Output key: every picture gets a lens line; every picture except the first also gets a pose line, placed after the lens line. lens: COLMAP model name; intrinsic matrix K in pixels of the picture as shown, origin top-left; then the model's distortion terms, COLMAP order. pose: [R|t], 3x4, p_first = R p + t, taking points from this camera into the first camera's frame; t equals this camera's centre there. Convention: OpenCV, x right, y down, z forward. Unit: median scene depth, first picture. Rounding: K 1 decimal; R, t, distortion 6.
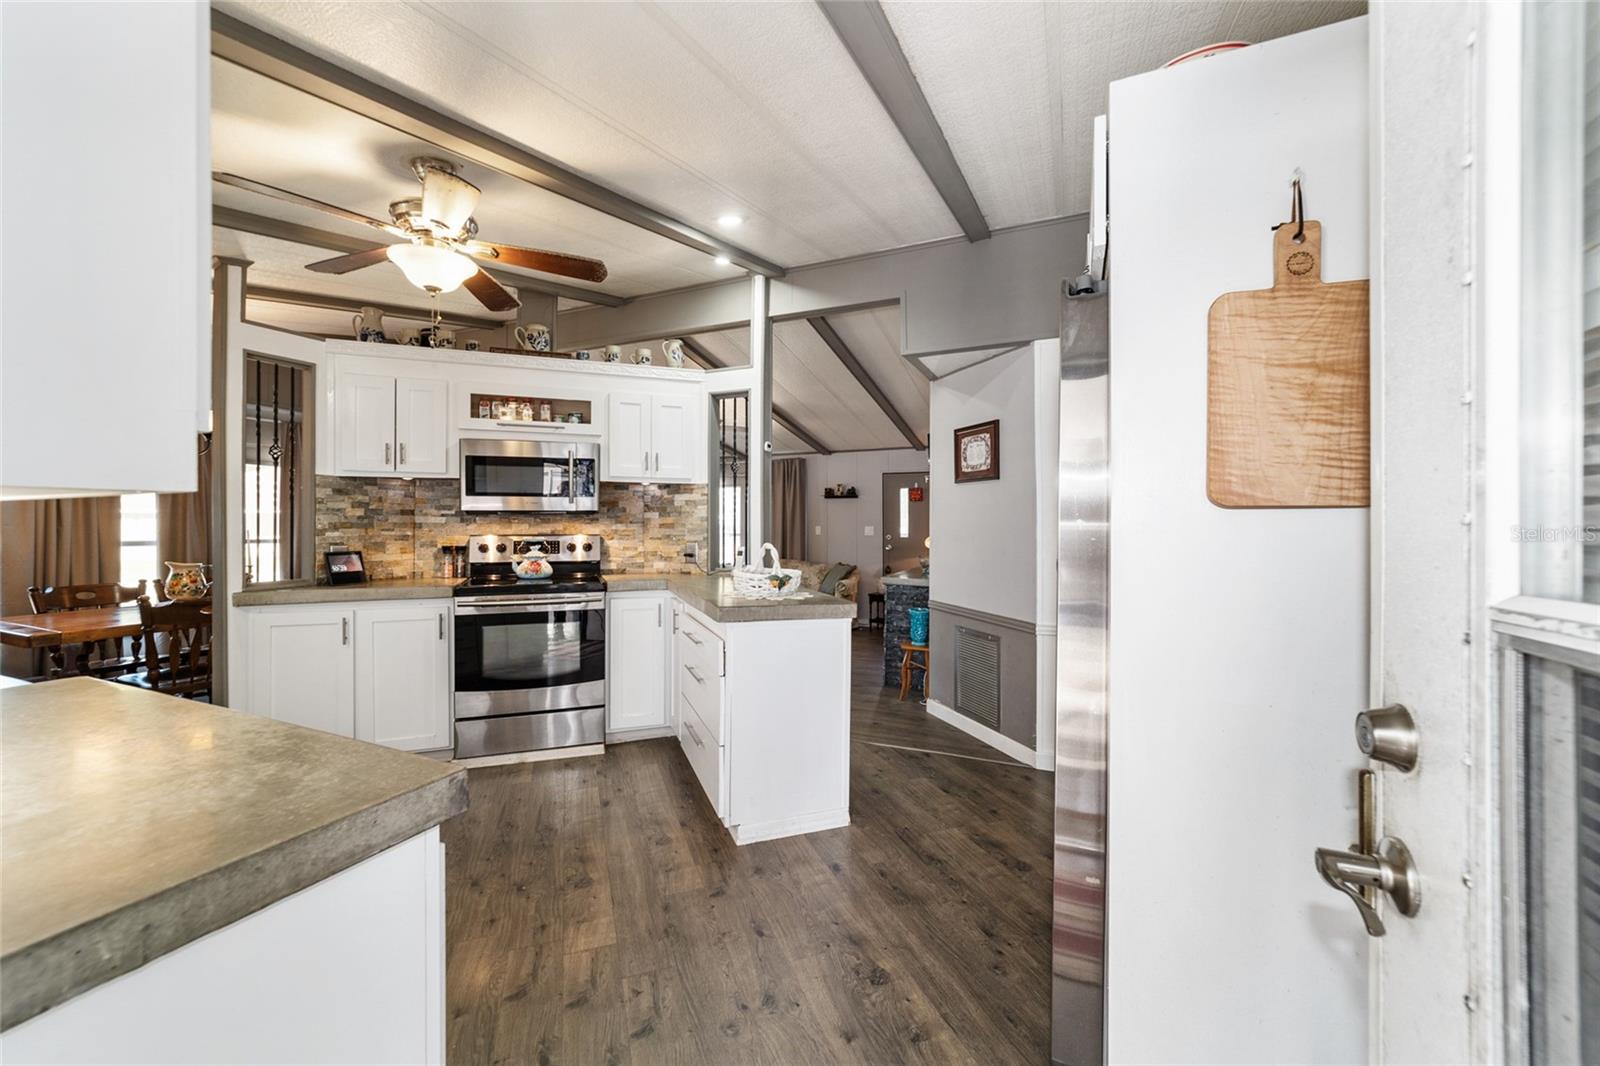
lens RADIAL K [[615.4, 0, 797.8], [0, 615.4, 512.3], [0, 0, 1]] dist [-0.021645, 0.011245]
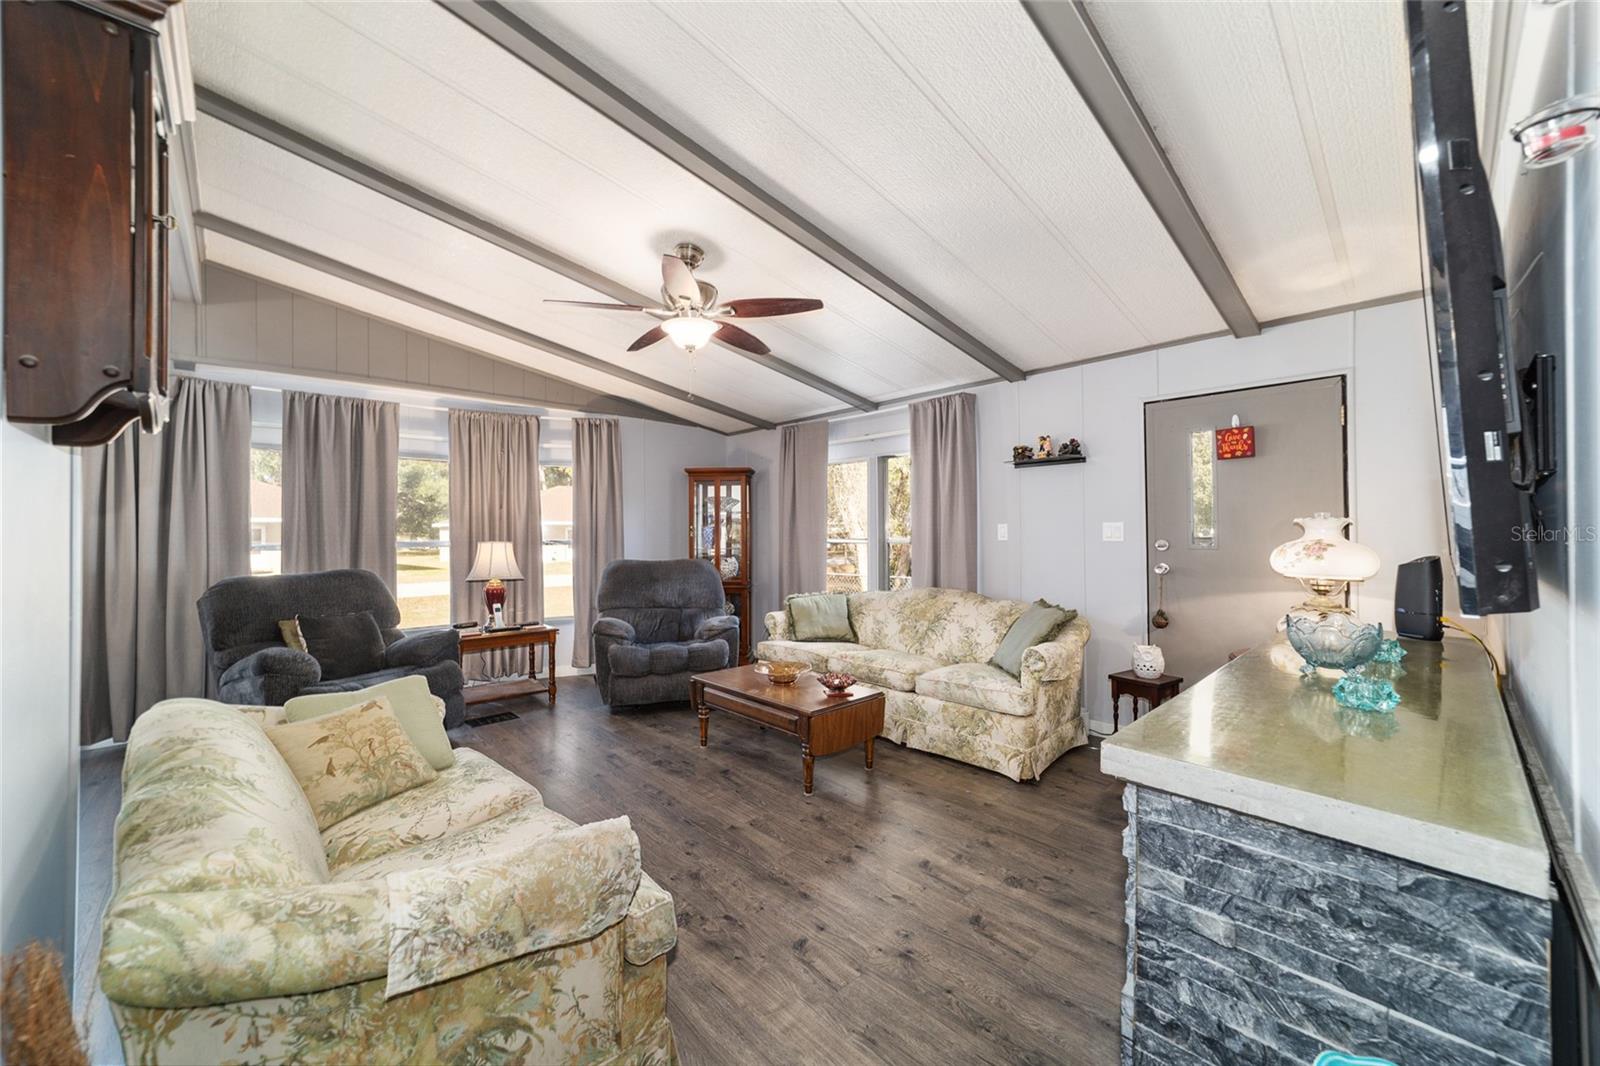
lens RADIAL K [[615.4, 0, 797.8], [0, 615.4, 512.3], [0, 0, 1]] dist [-0.021645, 0.011245]
pose [[0.921151, -0.014345, -0.388940, 0.076302], [0.007990, 0.999807, -0.017953, 0.021522], [0.389123, 0.013430, 0.921088, 0.481663]]
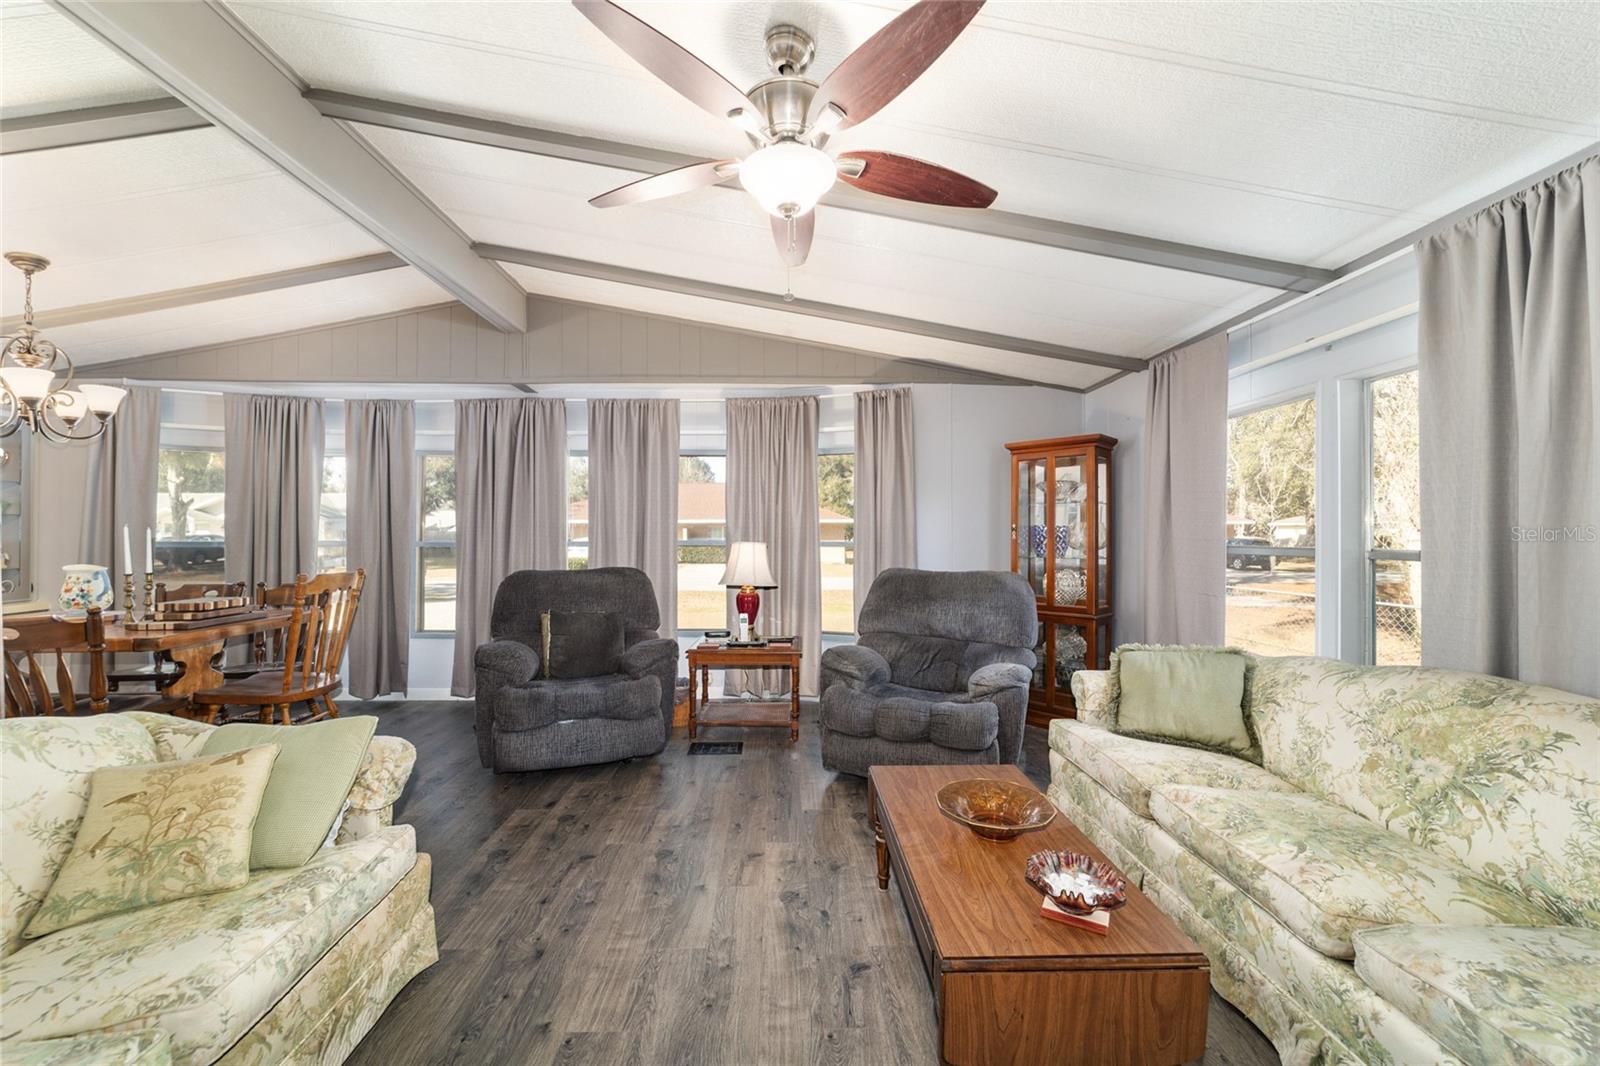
lens RADIAL K [[615.4, 0, 797.8], [0, 615.4, 512.3], [0, 0, 1]] dist [-0.021645, 0.011245]
pose [[0.424318, -0.023632, -0.905205, 0.067969], [0.008944, 0.999720, -0.021907, 0.023654], [0.905469, 0.001199, 0.424410, 0.712495]]
